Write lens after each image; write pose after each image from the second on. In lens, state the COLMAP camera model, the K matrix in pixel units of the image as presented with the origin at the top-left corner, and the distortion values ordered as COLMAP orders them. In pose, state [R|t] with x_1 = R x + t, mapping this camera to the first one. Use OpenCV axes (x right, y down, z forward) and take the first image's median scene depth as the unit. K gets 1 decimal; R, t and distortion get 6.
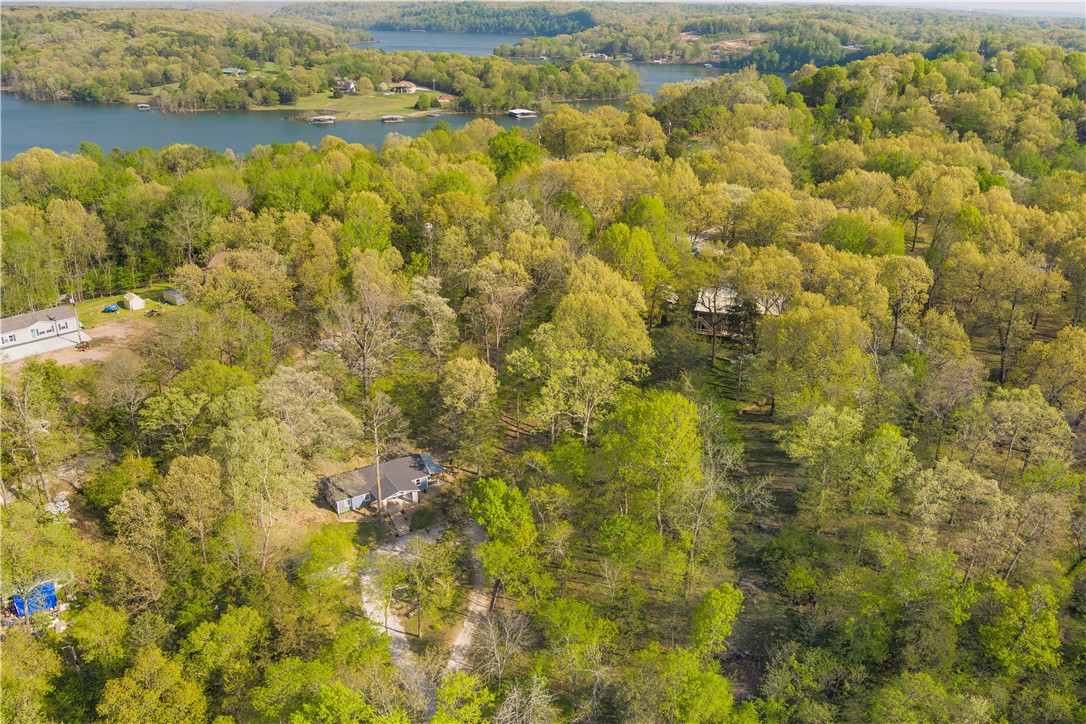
lens RADIAL K [[786.8, 0, 543.0], [0, 786.8, 362.0], [0, 0, 1]] dist [-0.102194, 0.004282]
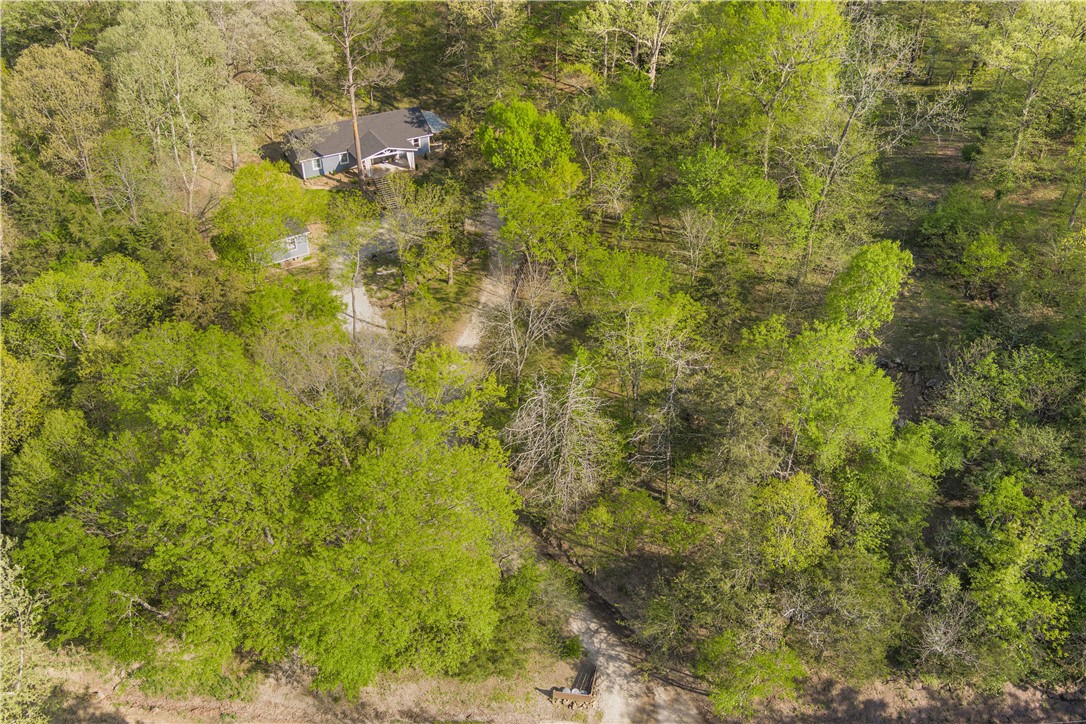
lens RADIAL K [[786.8, 0, 543.0], [0, 786.8, 362.0], [0, 0, 1]] dist [-0.102194, 0.004282]
pose [[0.998583, 0.031566, -0.042833, -0.007123], [-0.019081, 0.963918, 0.265516, 0.189516], [0.049669, -0.264322, 0.963155, 0.319336]]
